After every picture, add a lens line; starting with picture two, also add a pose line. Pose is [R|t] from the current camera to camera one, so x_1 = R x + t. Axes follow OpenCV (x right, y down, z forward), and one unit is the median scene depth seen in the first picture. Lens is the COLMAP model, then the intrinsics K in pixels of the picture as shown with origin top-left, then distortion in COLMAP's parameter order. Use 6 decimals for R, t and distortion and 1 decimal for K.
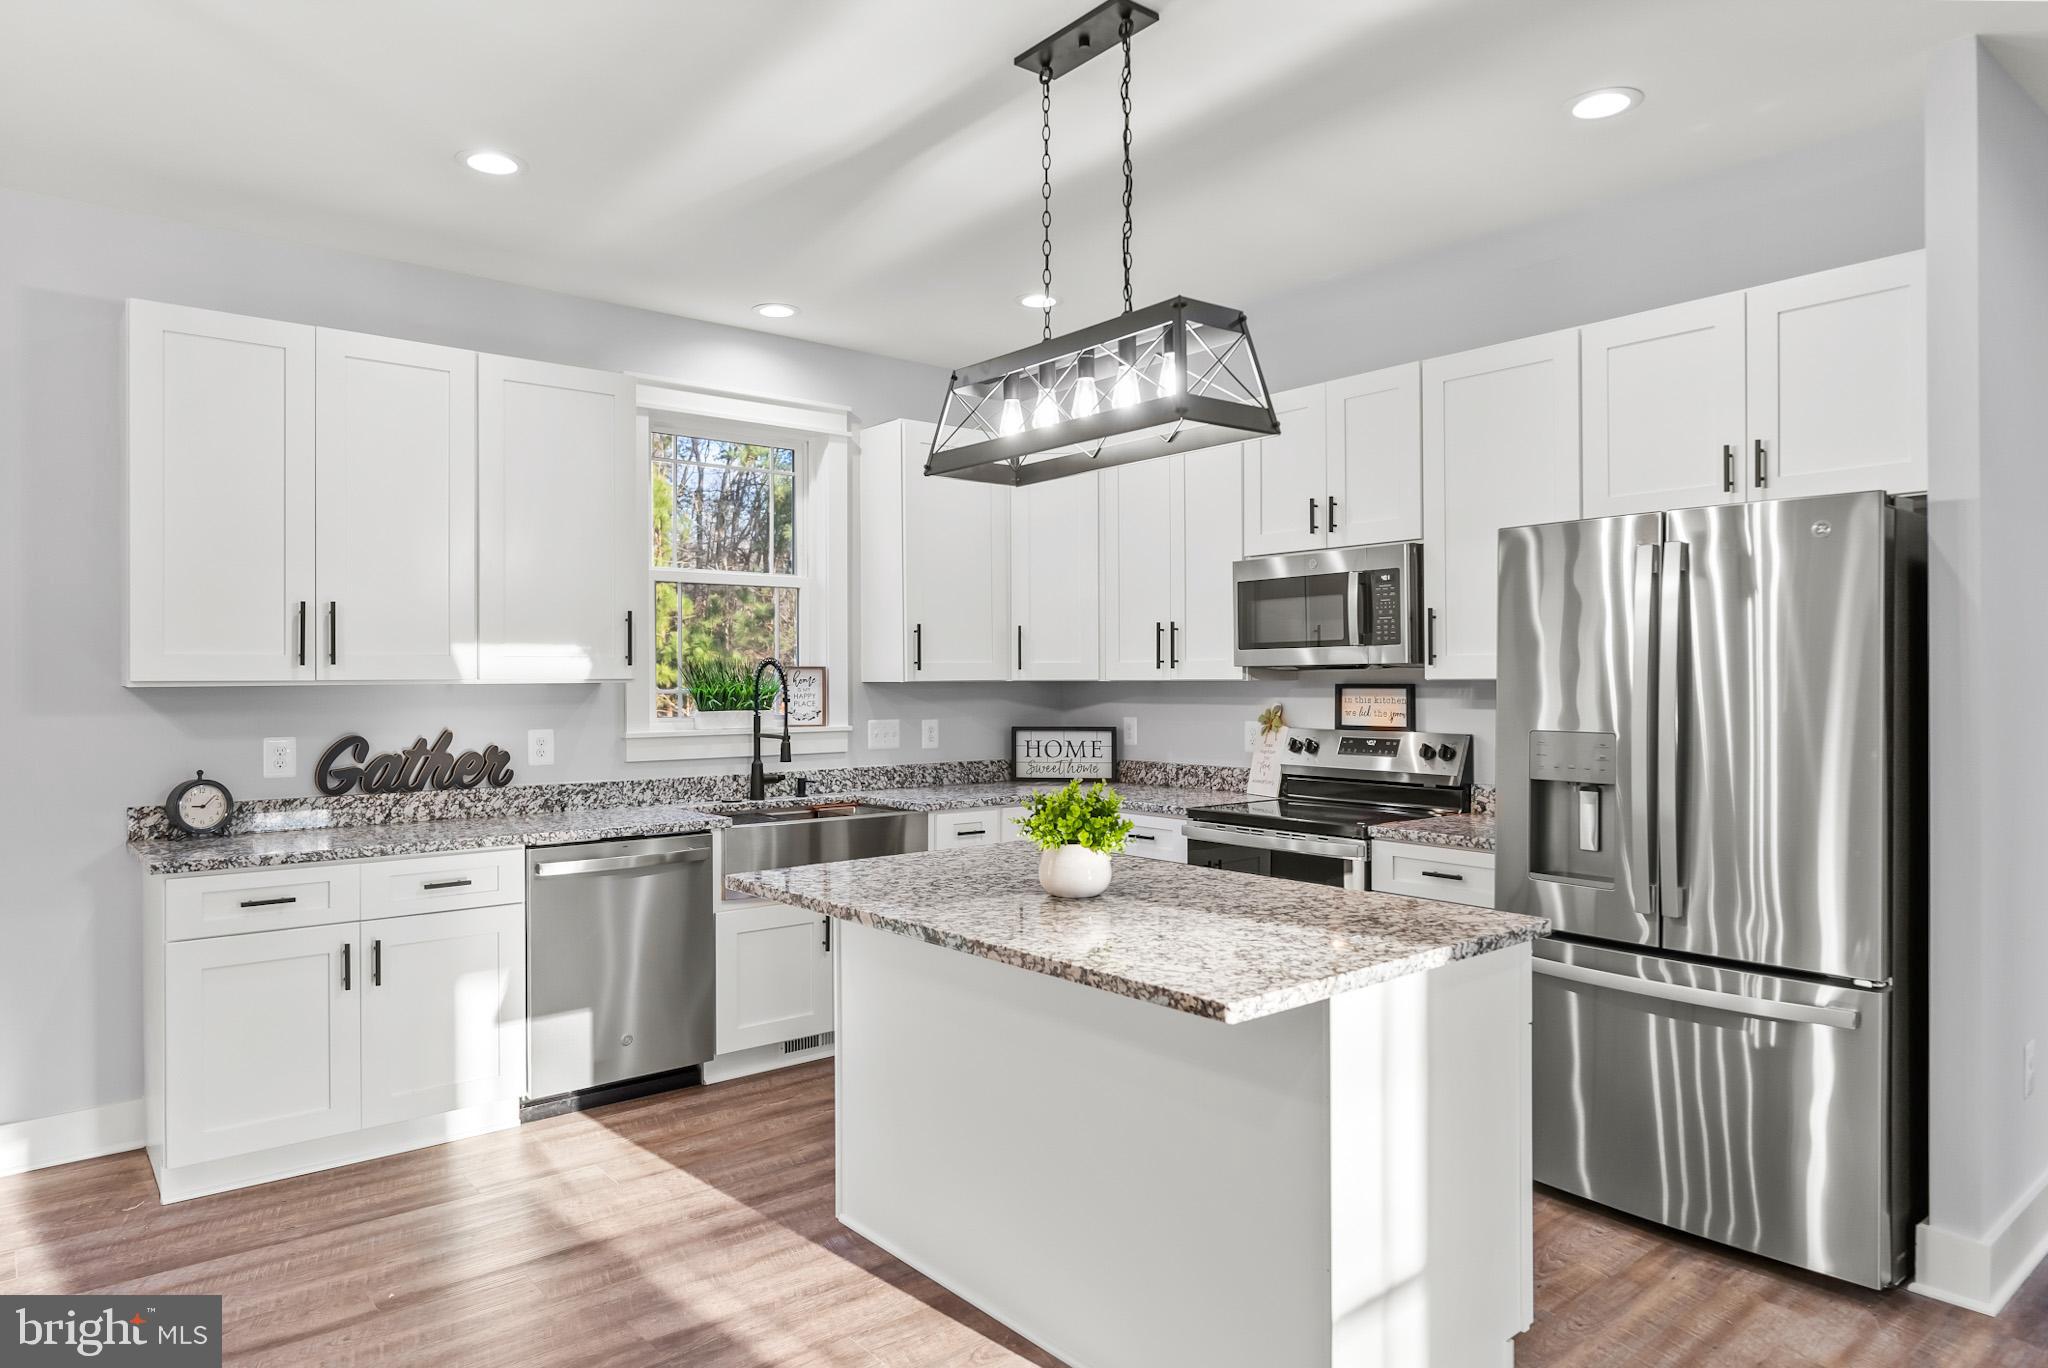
lens RADIAL K [[1240.7, 0, 1024.0], [0, 1240.7, 684.0], [0, 0, 1]] dist [0.005714, 0.000927]
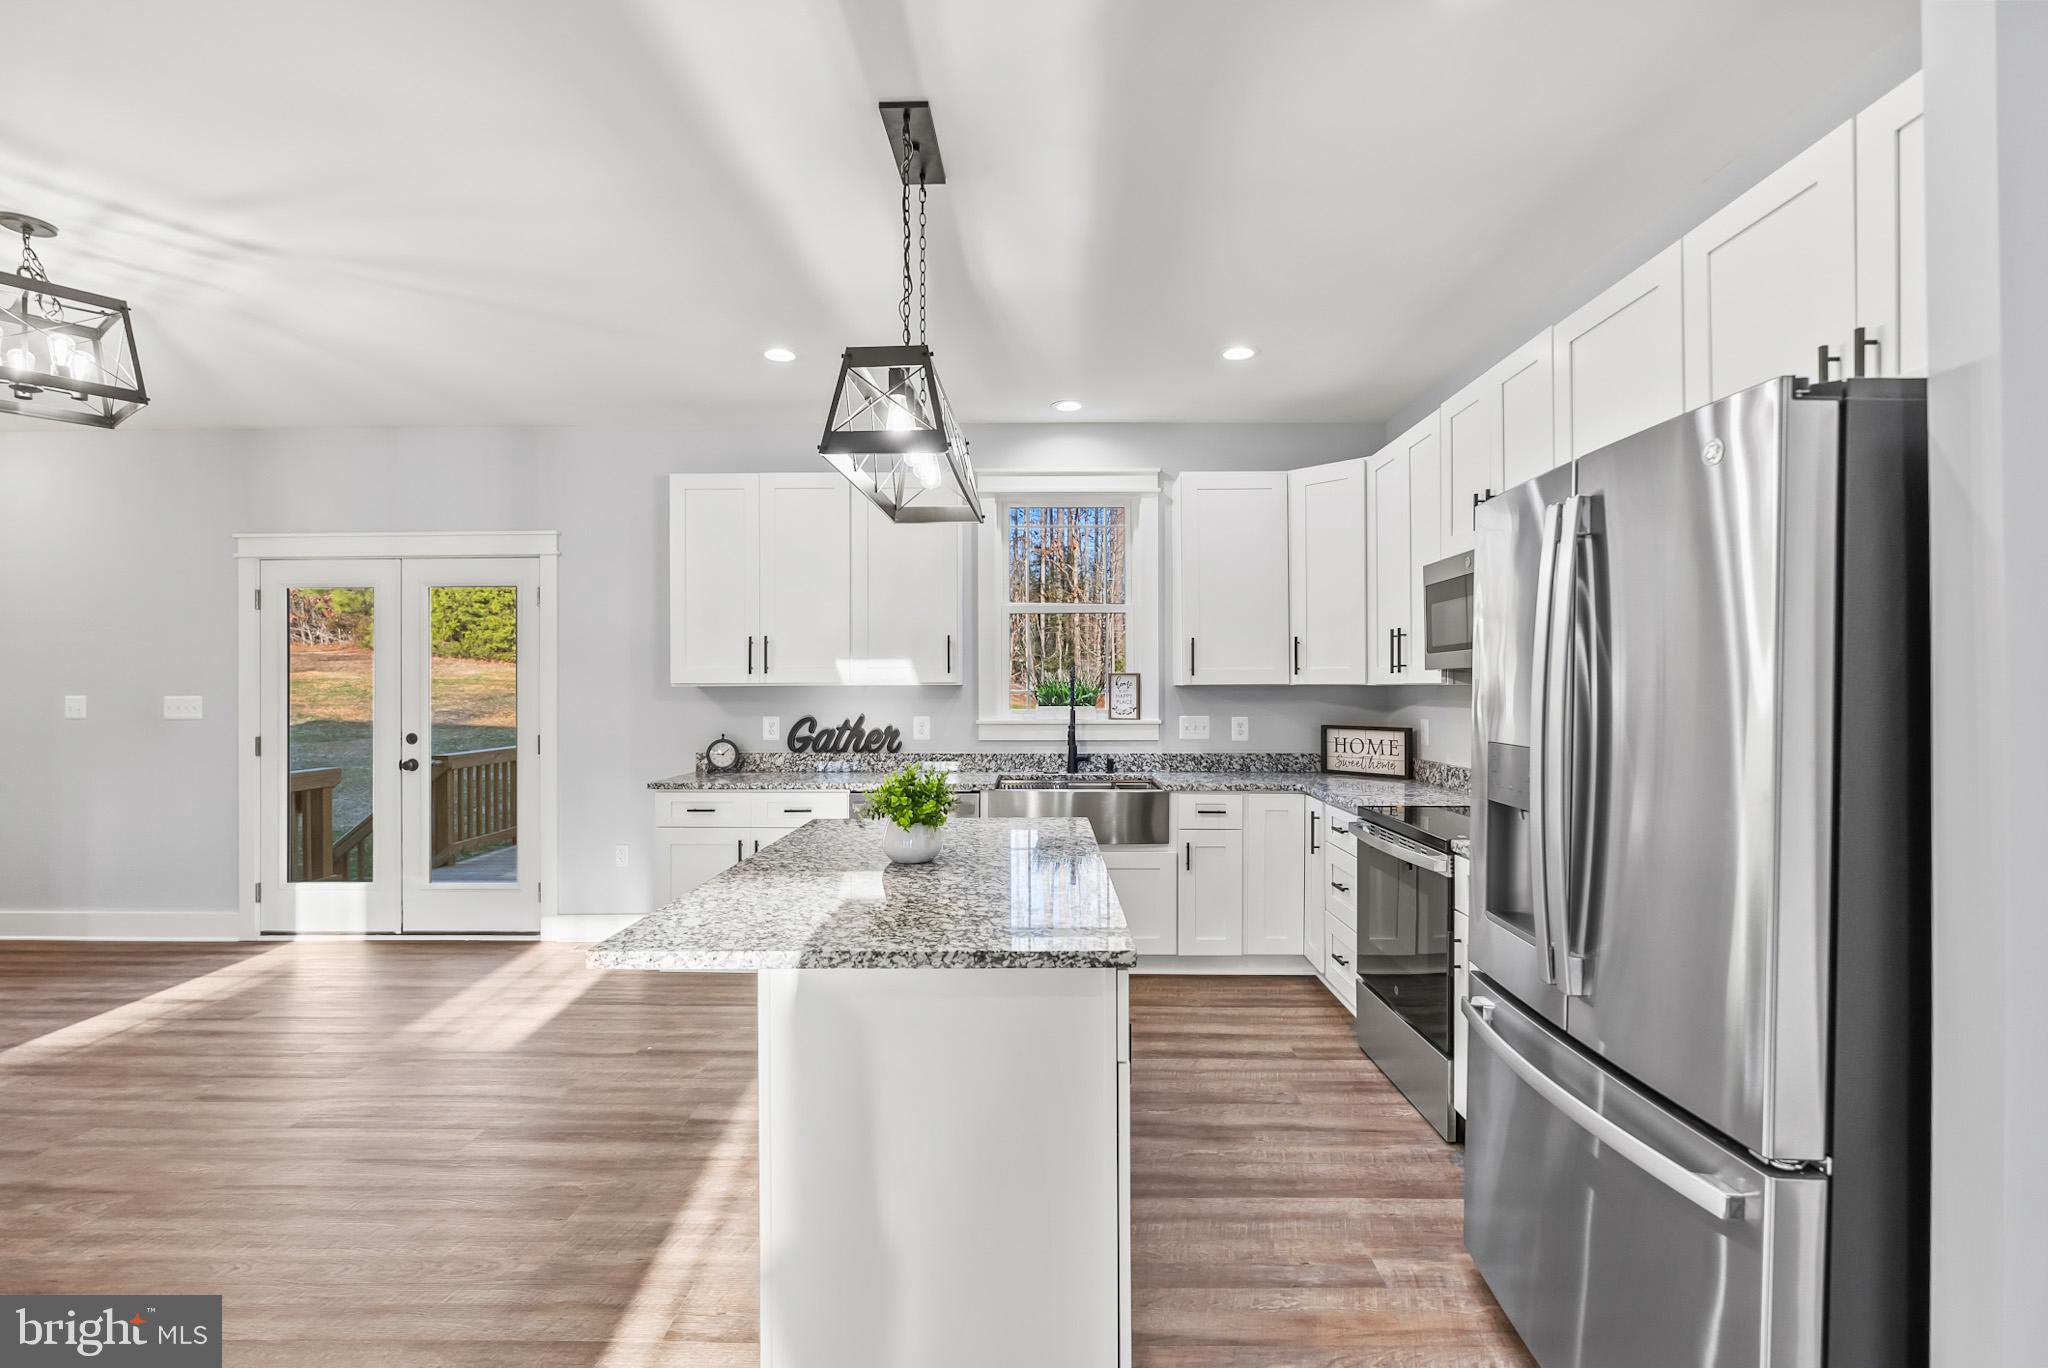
lens RADIAL K [[908.6, 0, 1024.0], [0, 908.6, 684.0], [0, 0, 1]] dist [0.000008, 0.000111]
pose [[0.762217, 0.000217, -0.647322, 0.383762], [-0.003738, 0.999985, -0.004065, 0.001529], [0.647311, 0.005518, 0.762206, 0.222050]]
